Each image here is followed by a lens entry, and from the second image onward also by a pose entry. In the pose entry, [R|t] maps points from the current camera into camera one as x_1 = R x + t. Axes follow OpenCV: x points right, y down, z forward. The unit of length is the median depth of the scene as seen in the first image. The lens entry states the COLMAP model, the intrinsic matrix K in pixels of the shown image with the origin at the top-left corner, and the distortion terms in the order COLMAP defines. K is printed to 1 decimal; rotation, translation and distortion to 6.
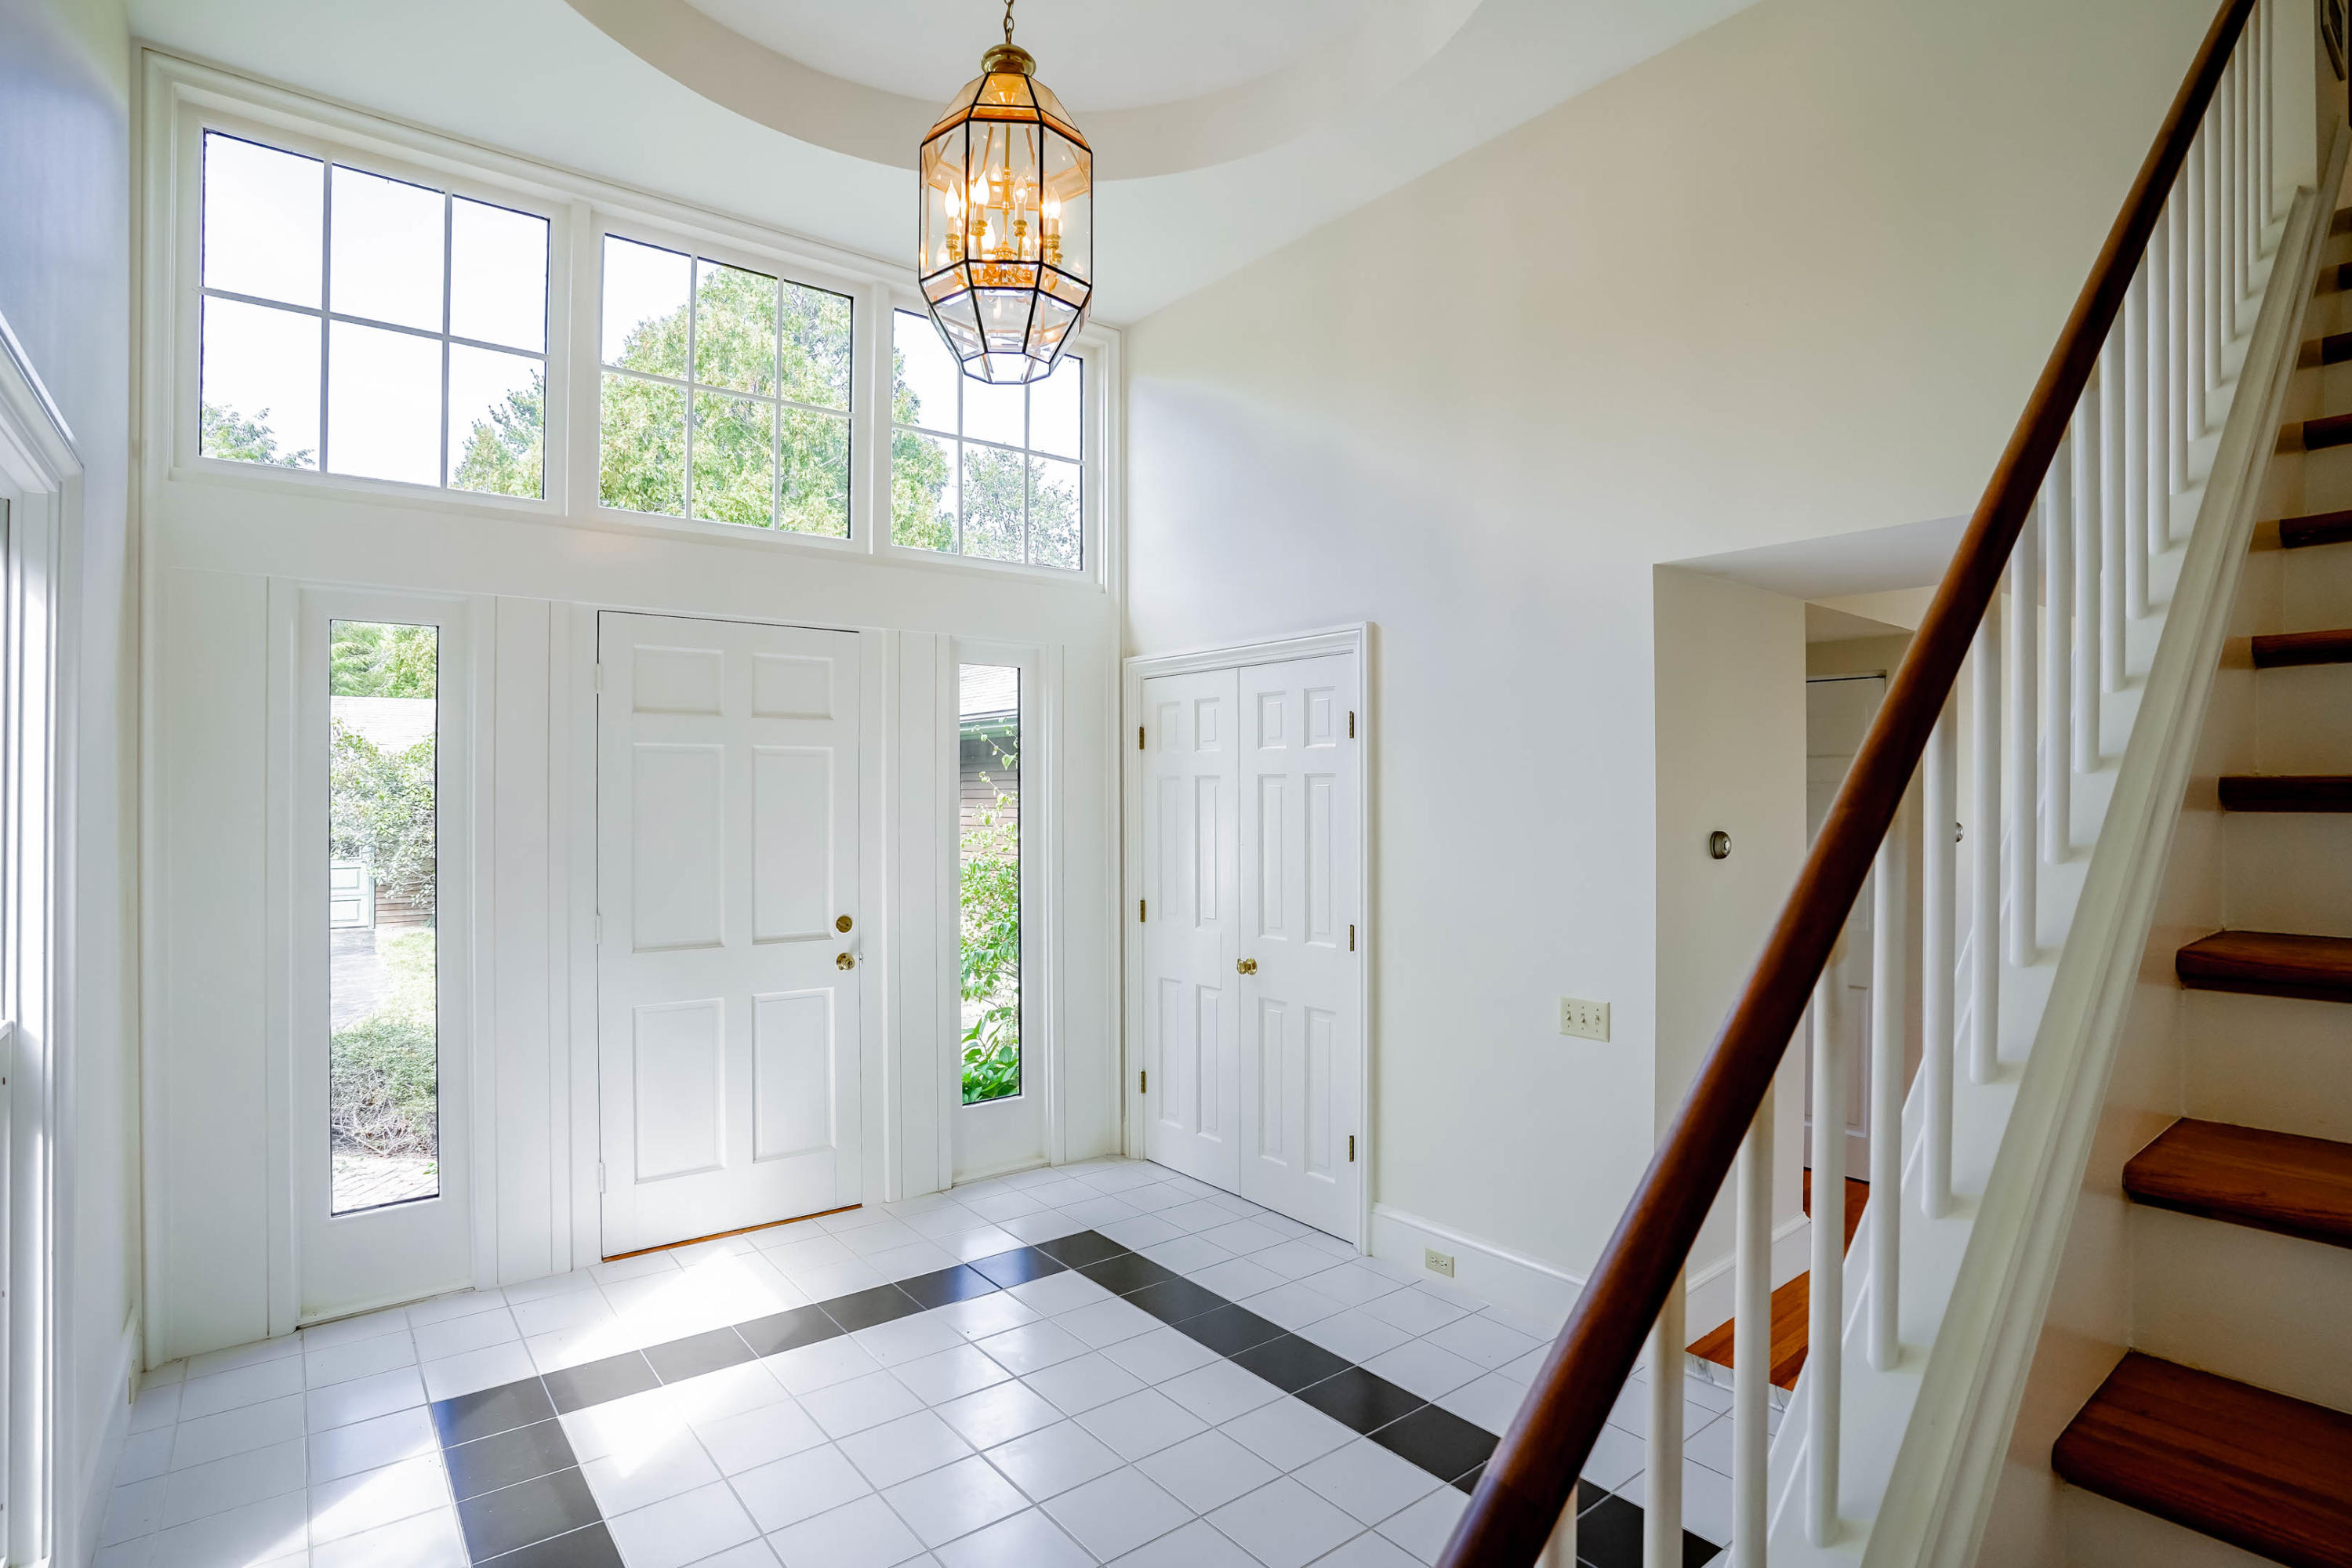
lens RADIAL K [[1174.5, 0, 1156.9], [0, 1174.5, 791.0], [0, 0, 1]] dist [-0.040577, 0.015669]
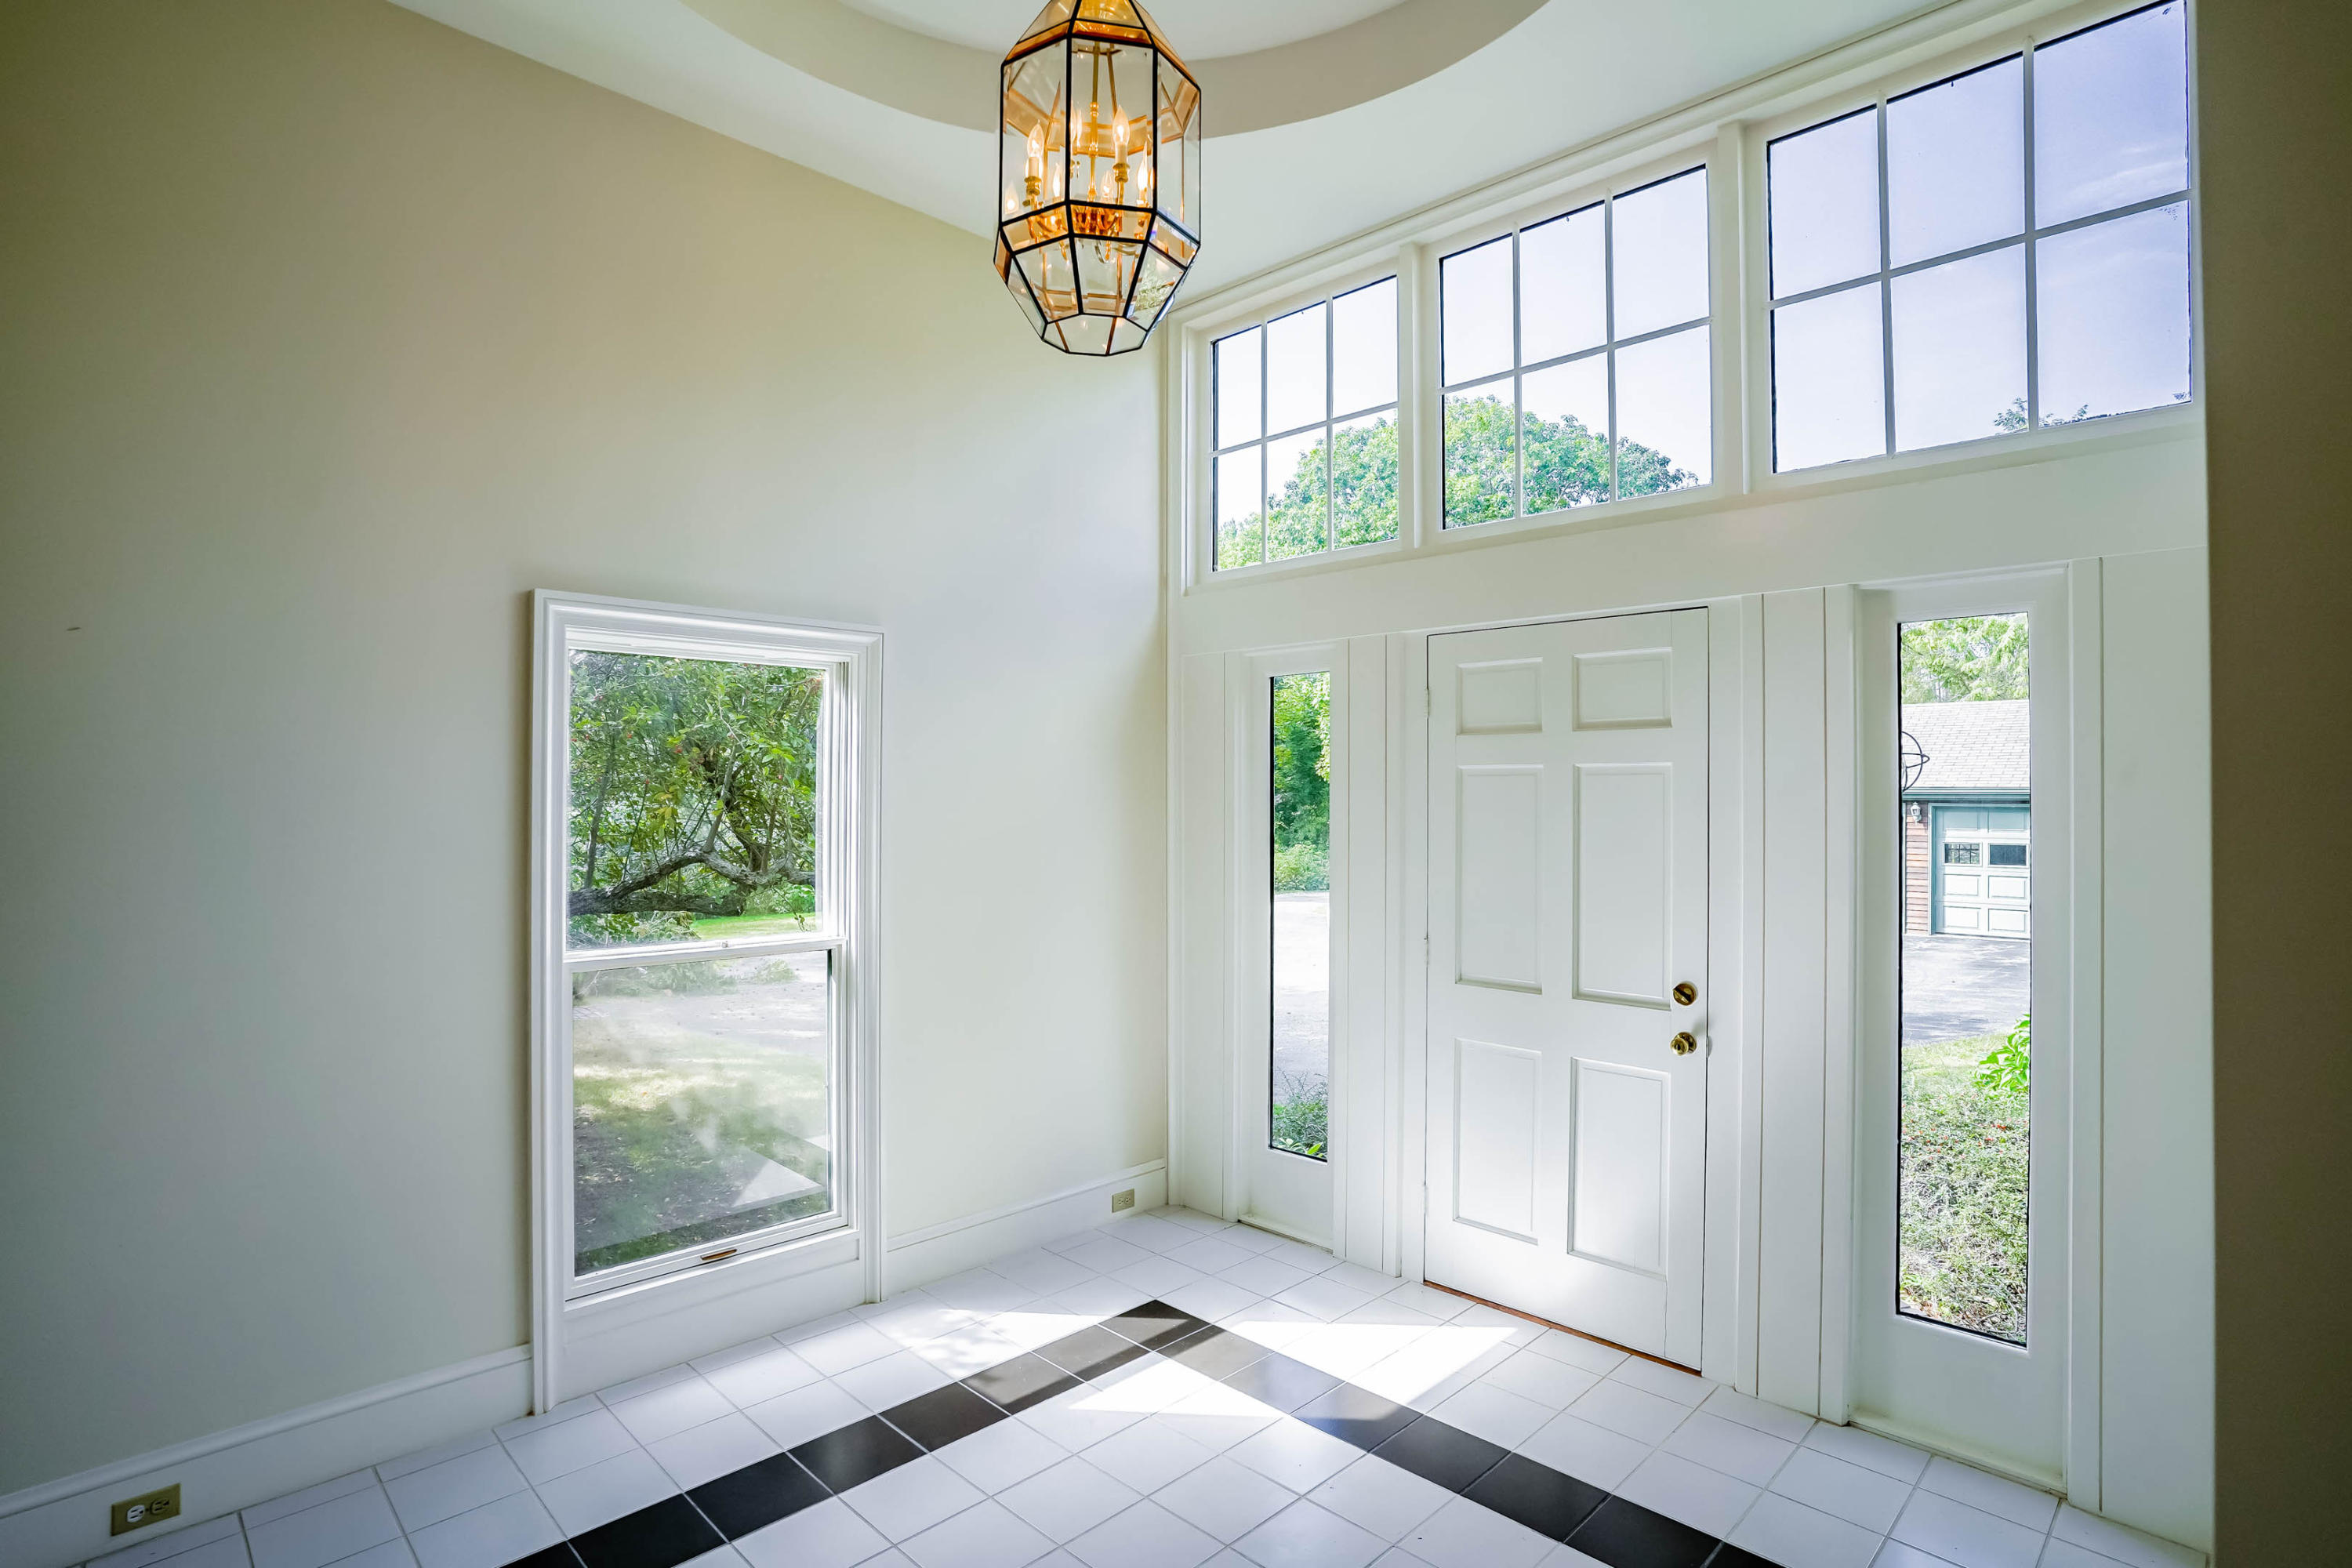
lens RADIAL K [[1174.5, 0, 1157.4], [0, 1174.5, 787.3], [0, 0, 1]] dist [-0.040577, 0.015669]
pose [[0.131095, -0.006750, -0.991347, 0.459435], [0.003504, 0.999974, -0.006345, -0.017811], [0.991364, -0.002642, 0.131115, 0.589548]]
